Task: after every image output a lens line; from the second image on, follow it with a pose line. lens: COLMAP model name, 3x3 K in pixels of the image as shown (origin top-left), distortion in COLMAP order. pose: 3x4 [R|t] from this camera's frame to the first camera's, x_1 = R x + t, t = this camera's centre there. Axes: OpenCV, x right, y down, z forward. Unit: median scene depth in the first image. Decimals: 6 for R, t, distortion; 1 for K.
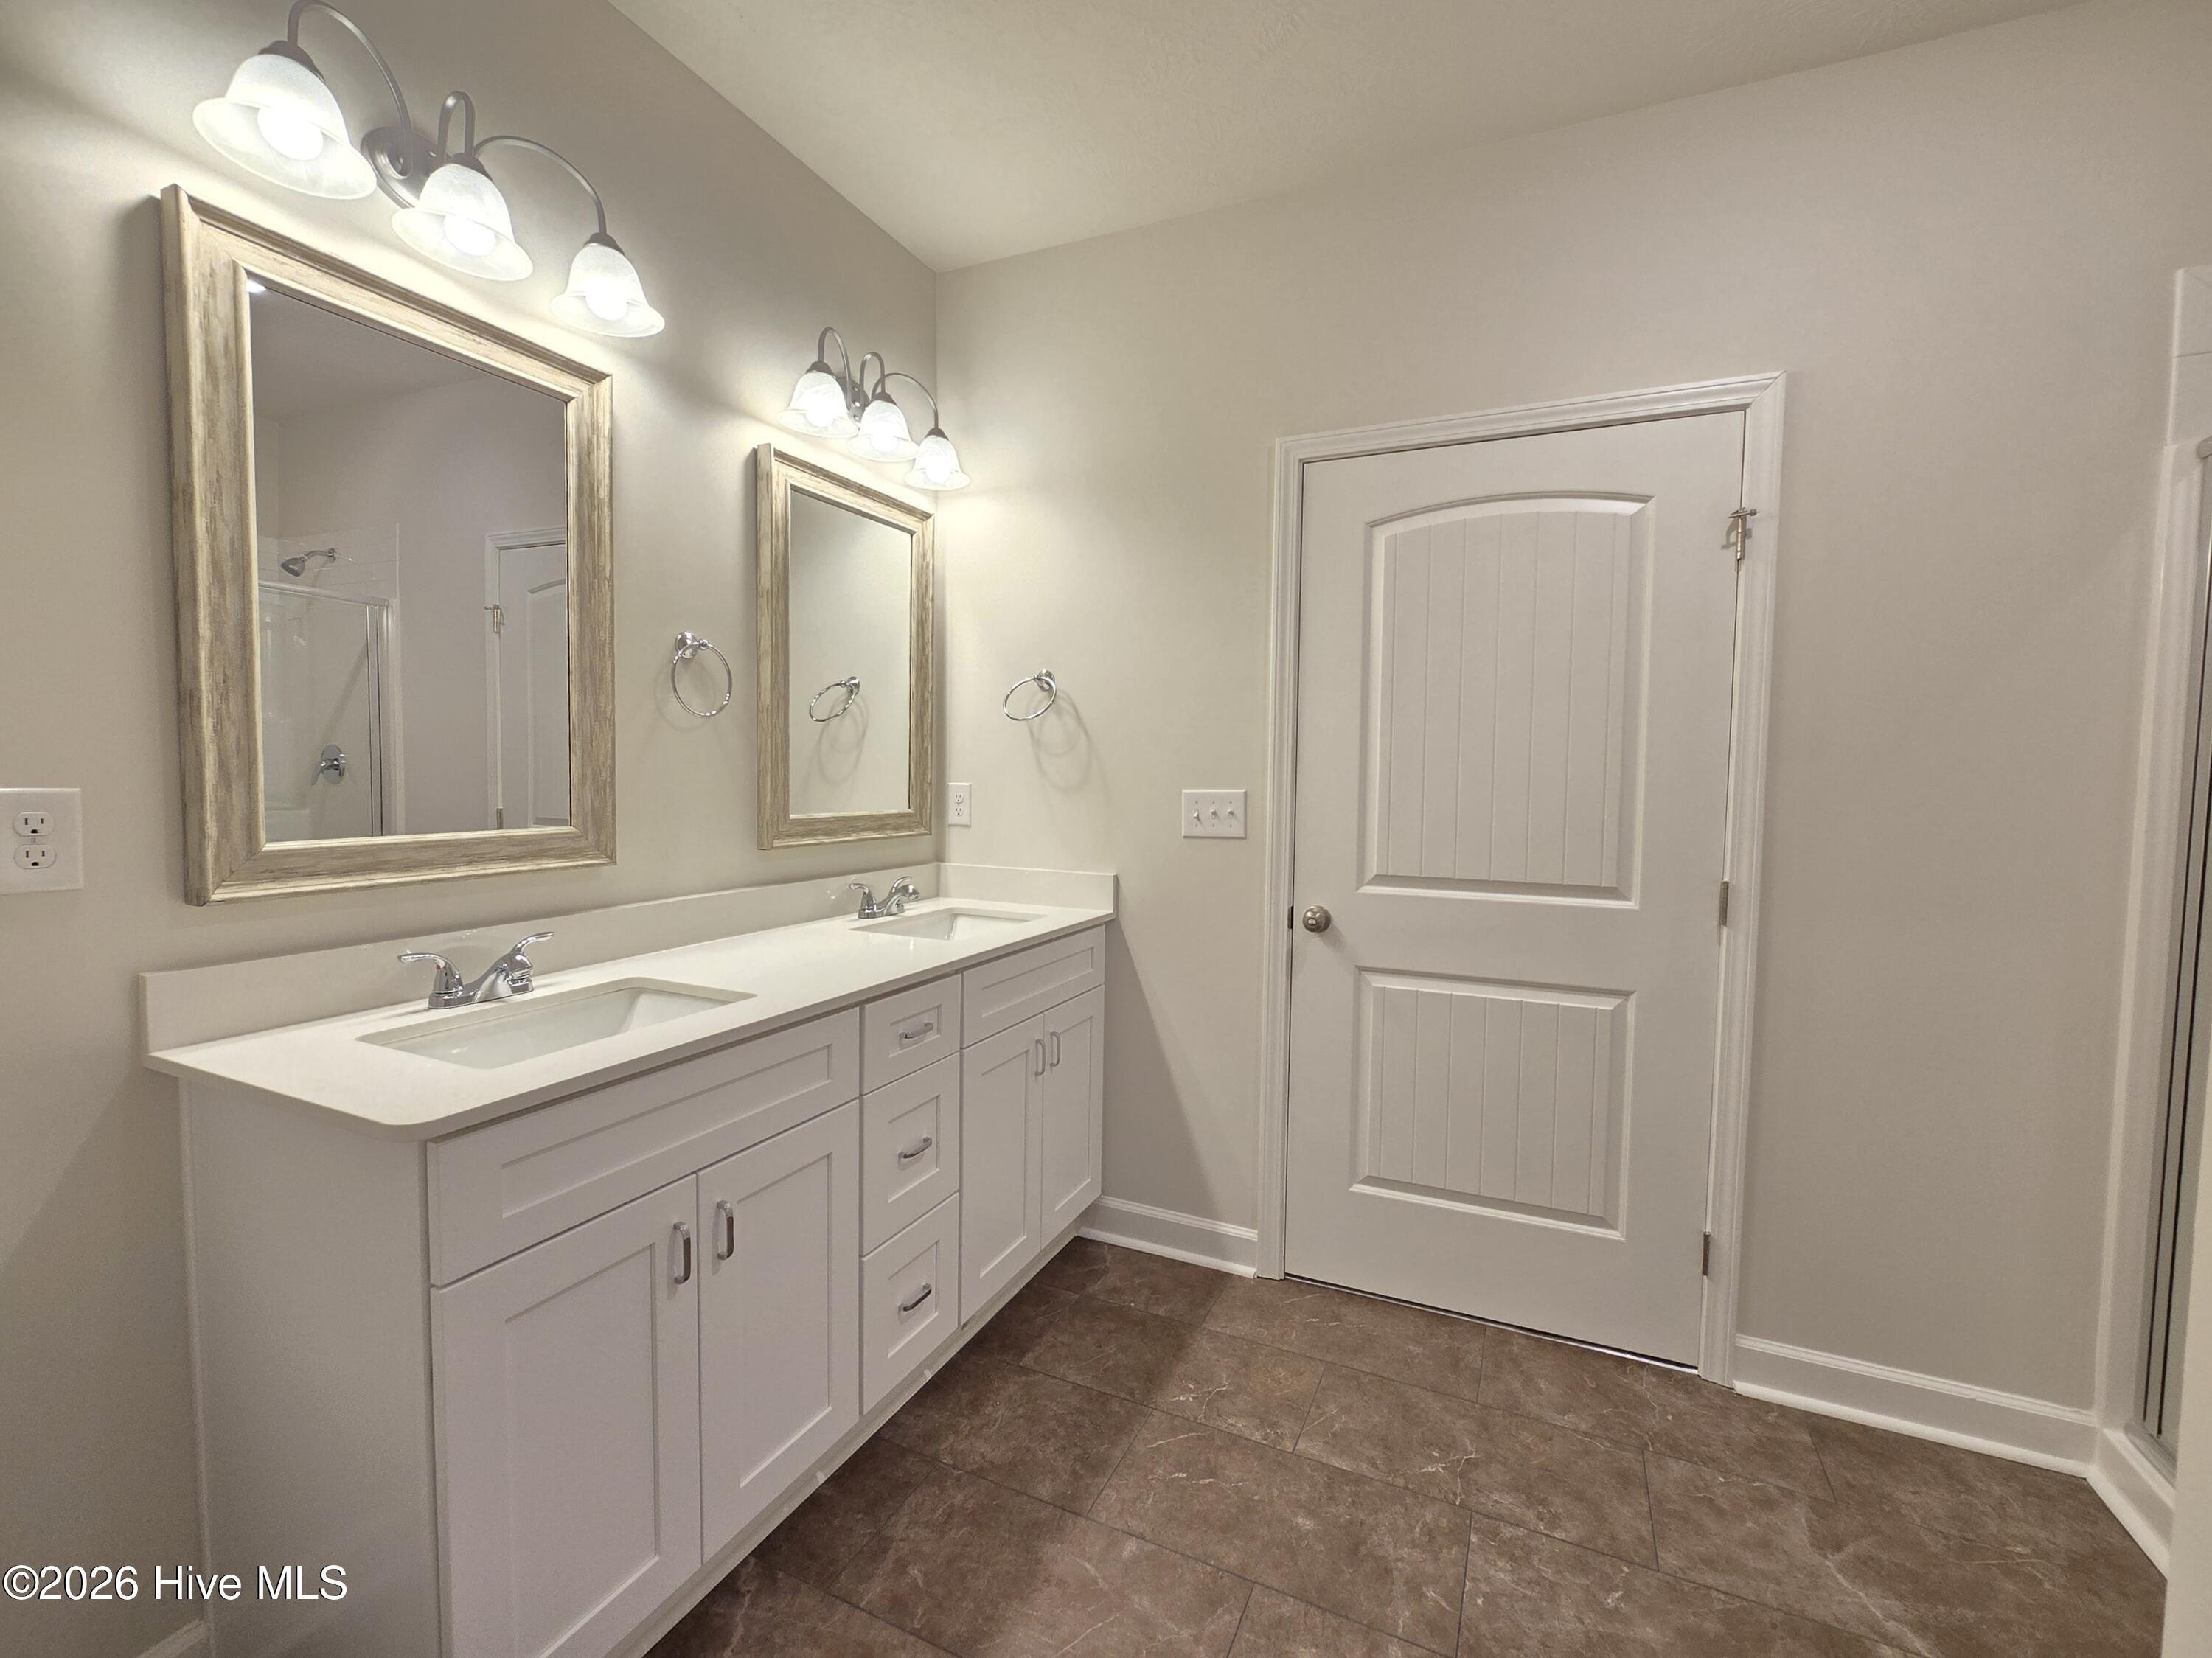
lens RADIAL K [[926.5, 0, 1108.9], [0, 926.5, 824.6], [0, 0, 1]] dist [0.000555, -0.000273]
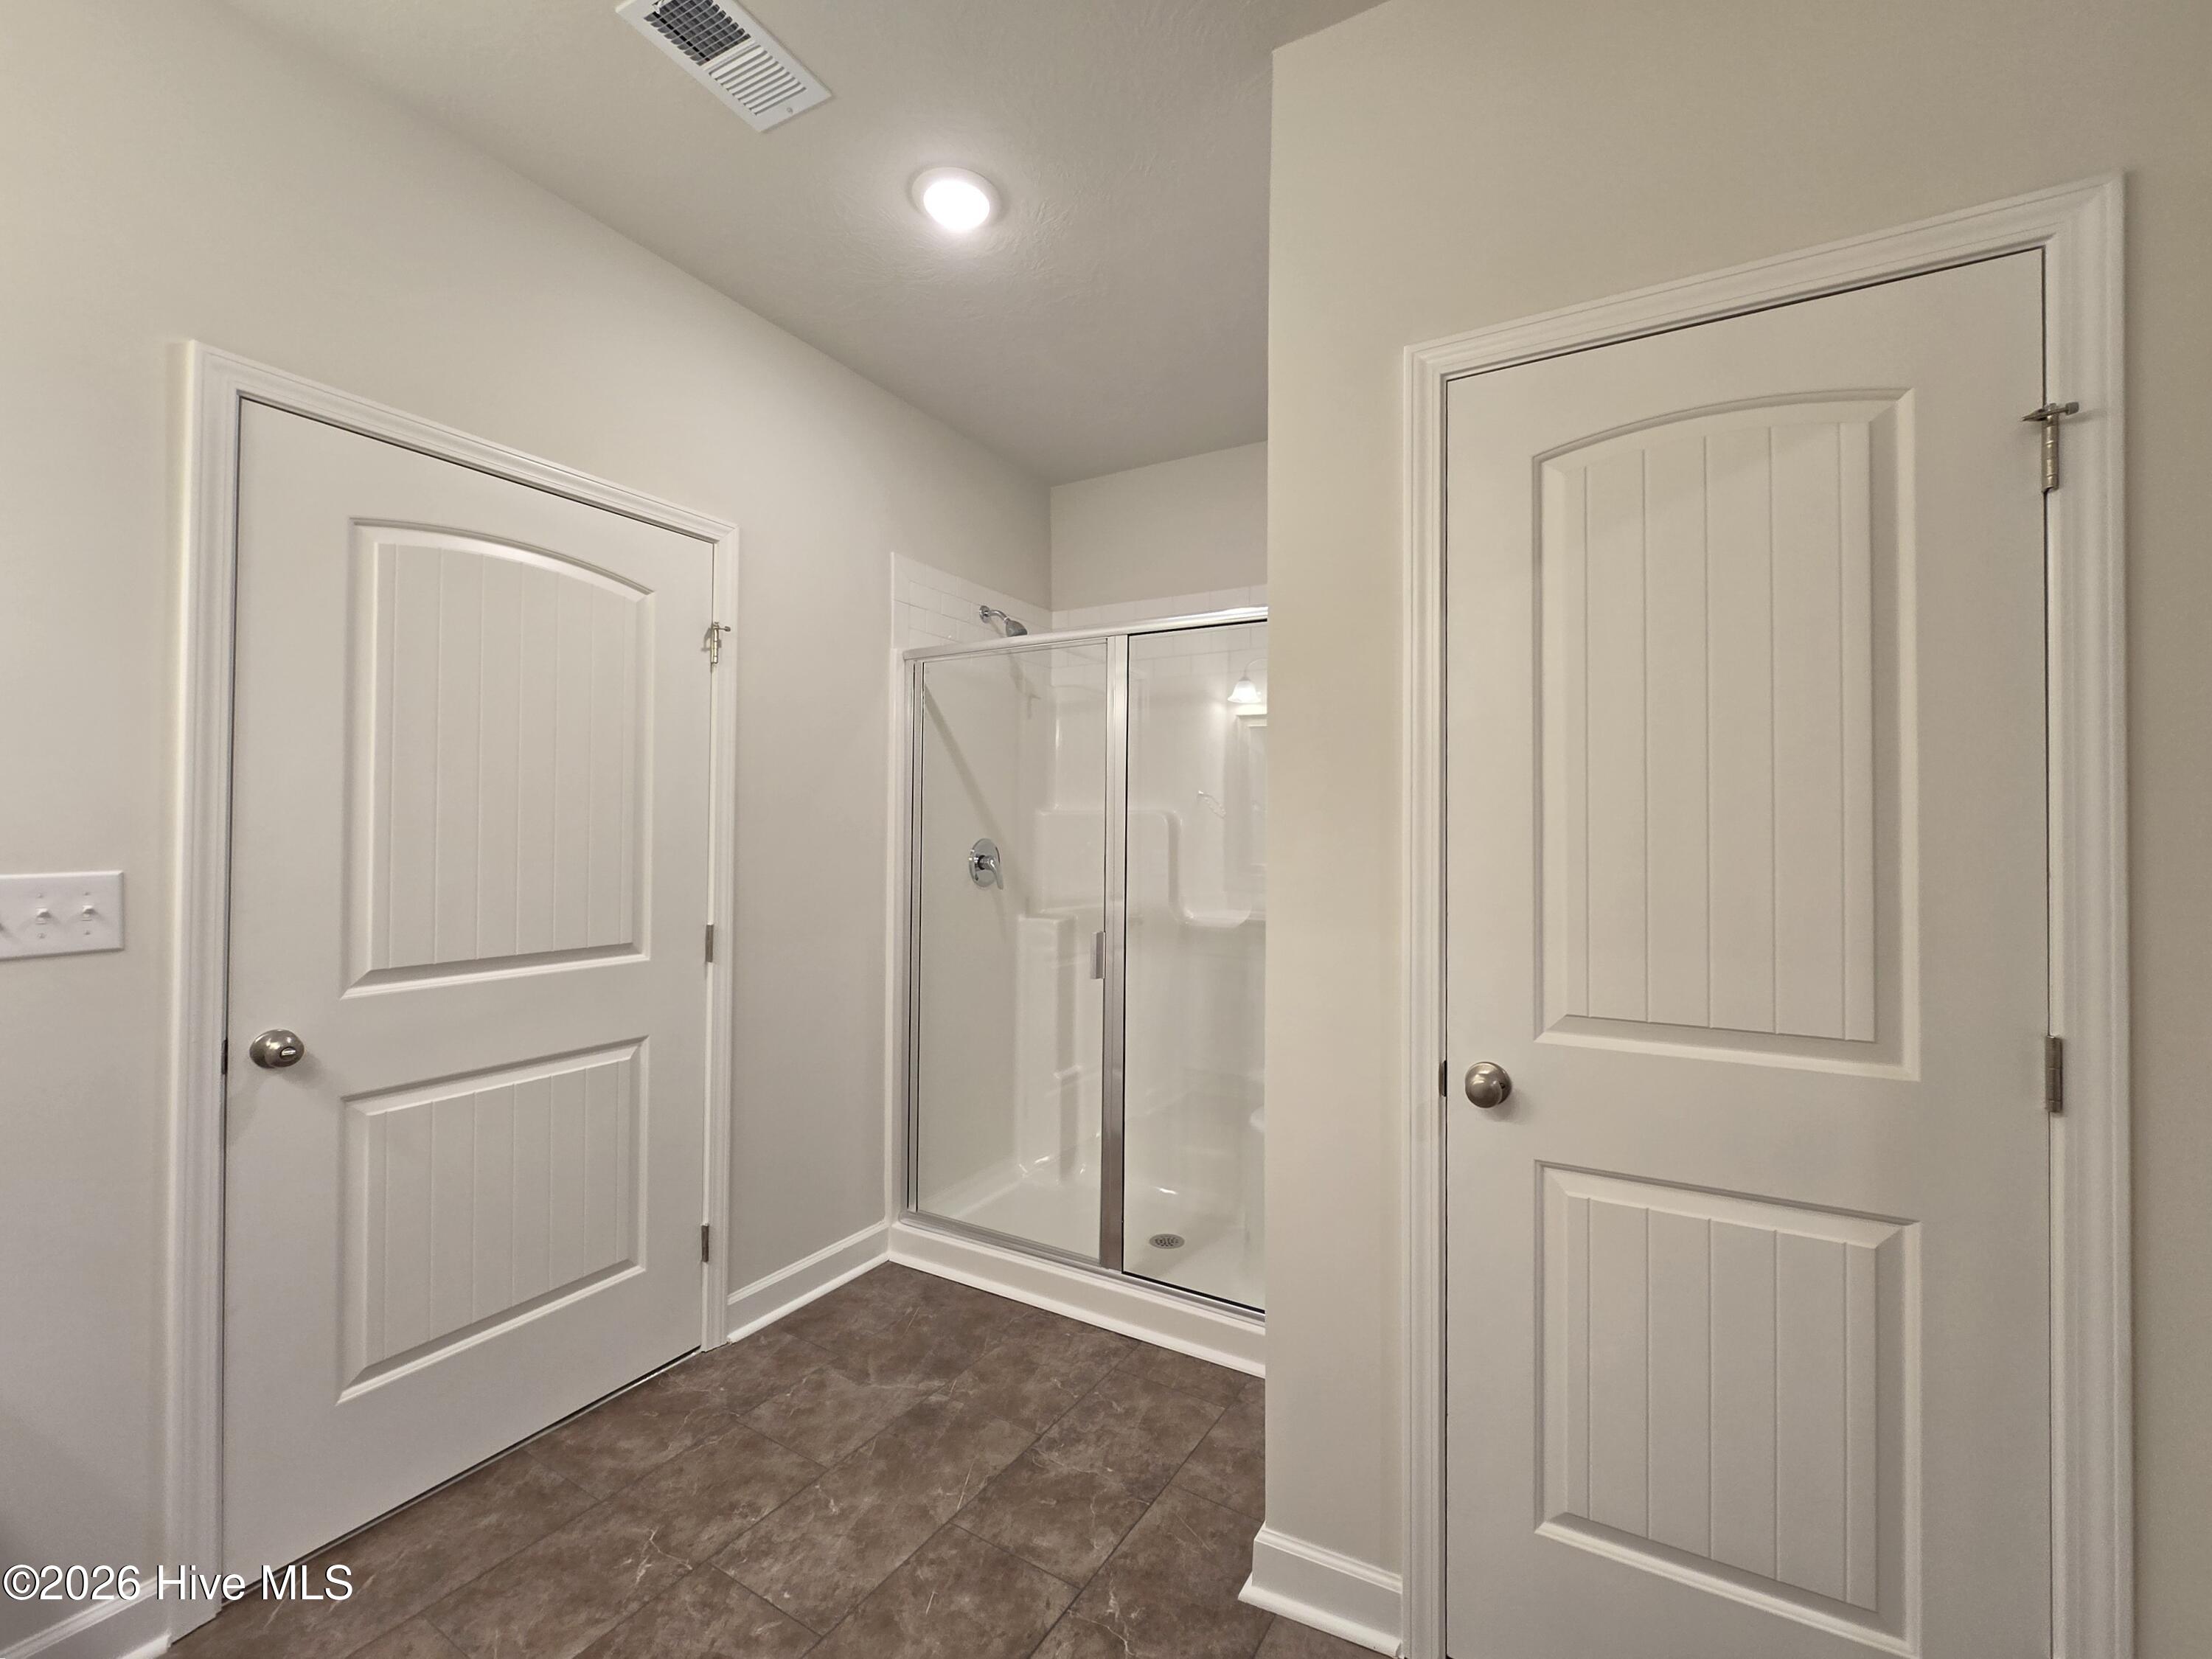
lens RADIAL K [[953.1, 0, 1106.0], [0, 953.1, 829.5], [0, 0, 1]] dist [0.000737, -0.000334]
pose [[0.109803, -0.011136, 0.993891, -0.541526], [0.049568, 0.998754, 0.005714, -0.047524], [-0.992717, 0.048637, 0.110218, 0.364670]]
